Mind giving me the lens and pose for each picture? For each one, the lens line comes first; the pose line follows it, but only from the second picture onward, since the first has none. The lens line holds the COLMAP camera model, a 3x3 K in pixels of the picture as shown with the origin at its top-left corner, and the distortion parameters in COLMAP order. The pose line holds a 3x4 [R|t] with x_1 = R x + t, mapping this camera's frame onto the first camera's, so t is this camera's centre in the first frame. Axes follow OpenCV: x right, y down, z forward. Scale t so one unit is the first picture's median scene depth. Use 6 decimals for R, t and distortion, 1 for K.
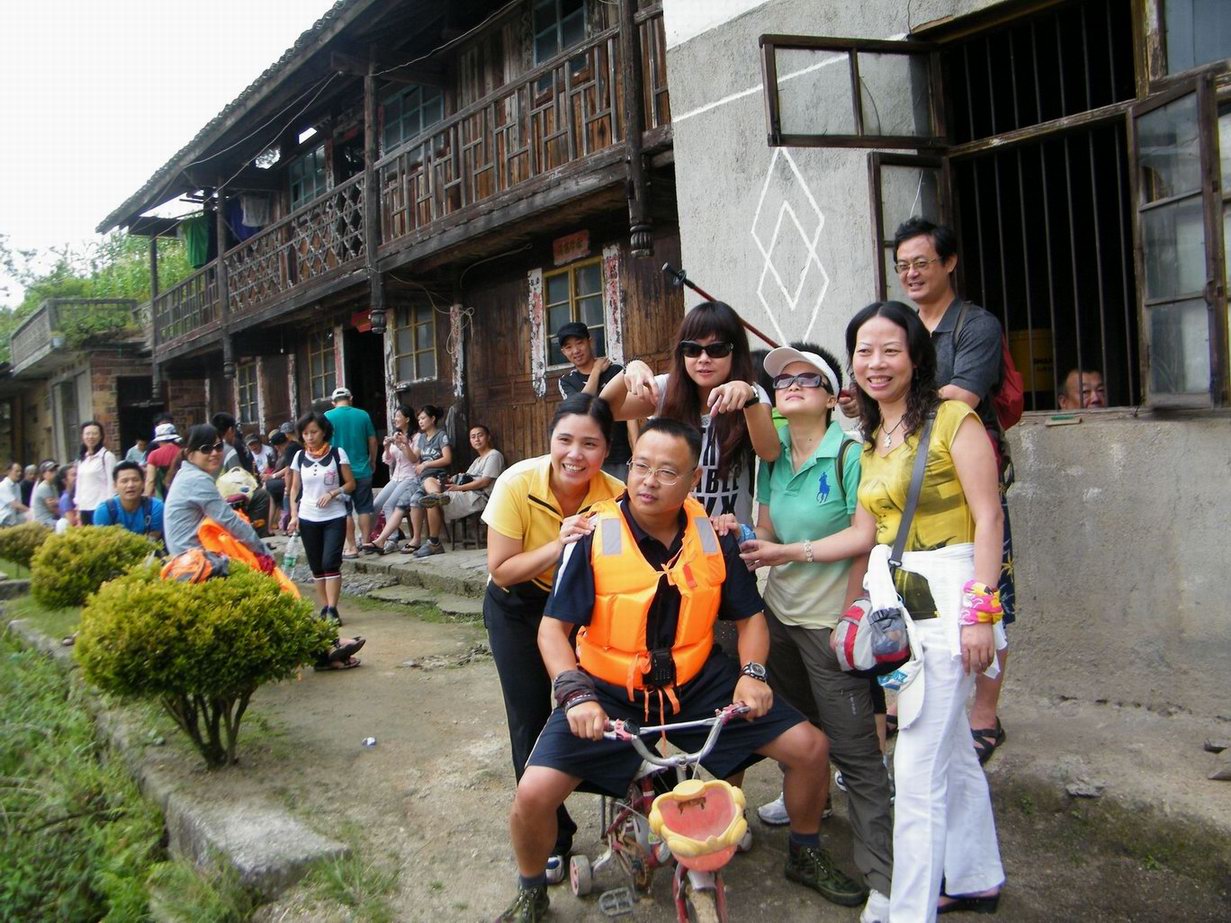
lens RADIAL K [[1044.5, 0, 615.5], [0, 1044.5, 461.5], [0, 0, 1]] dist [-0.194676, 0.150498]
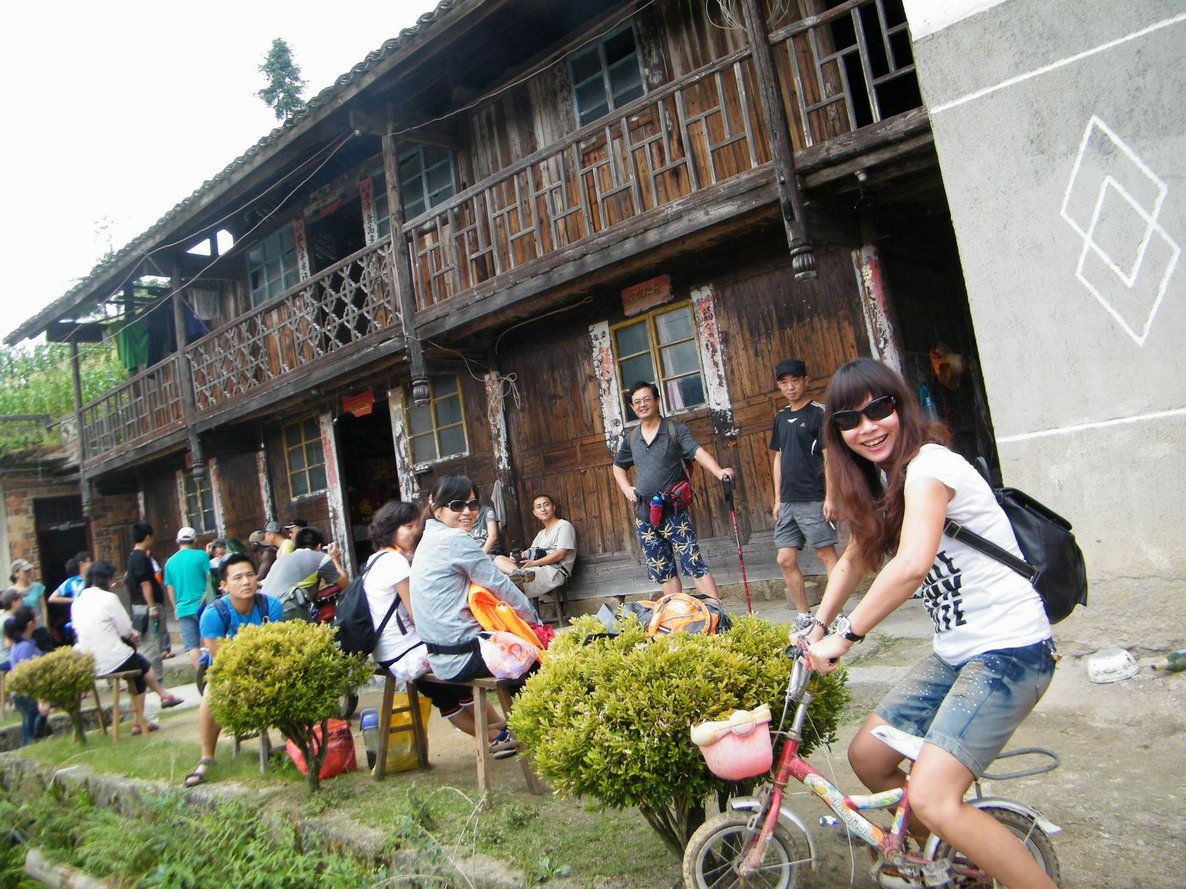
lens RADIAL K [[1006.3, 0, 593.0], [0, 1006.3, 444.5], [0, 0, 1]] dist [-0.194676, 0.150498]
pose [[0.983441, -0.087347, 0.158790, -0.227152], [0.104526, 0.989147, -0.103261, 0.018252], [-0.148047, 0.118149, 0.981898, 0.105364]]
